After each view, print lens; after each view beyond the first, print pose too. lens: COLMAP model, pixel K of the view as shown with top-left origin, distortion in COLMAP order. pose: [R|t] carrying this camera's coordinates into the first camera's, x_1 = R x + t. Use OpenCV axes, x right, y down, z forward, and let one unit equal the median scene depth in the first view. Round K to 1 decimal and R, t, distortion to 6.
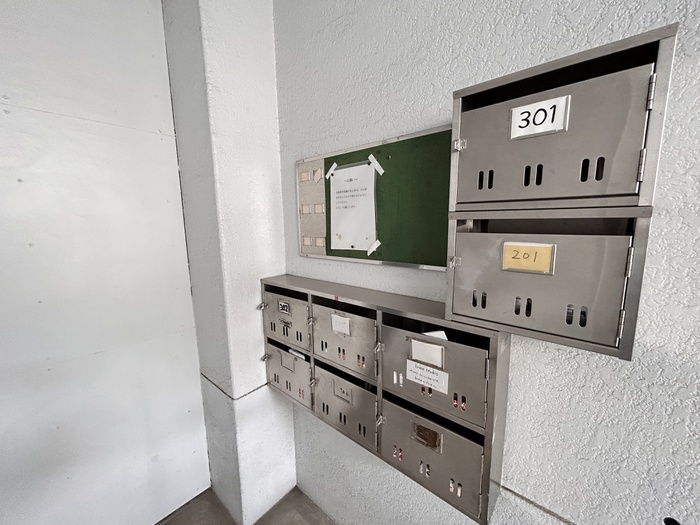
lens RADIAL K [[282.0, 0, 350.5], [0, 282.0, 263.0], [0, 0, 1]] dist [0.001294, -0.000078]
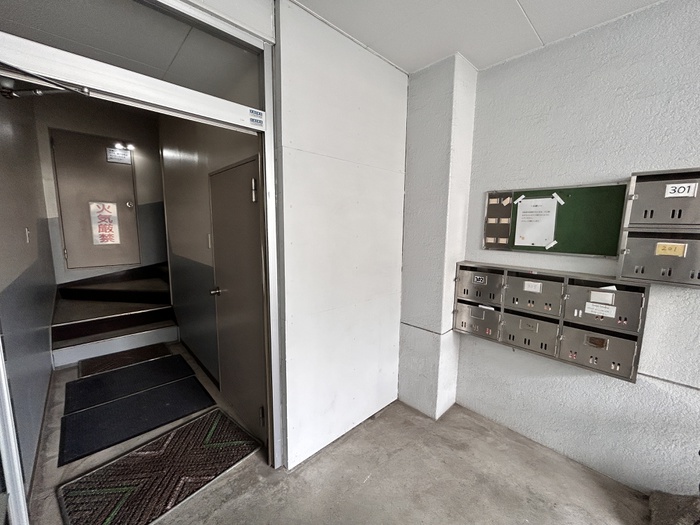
lens RADIAL K [[282.0, 0, 349.6], [0, 282.0, 262.4], [0, 0, 1]] dist [0.001294, -0.000078]
pose [[0.995865, 0.044229, -0.079357, -1.314165], [-0.045248, 0.998914, -0.011086, 0.168305], [0.078780, 0.014631, 0.996785, -1.094016]]
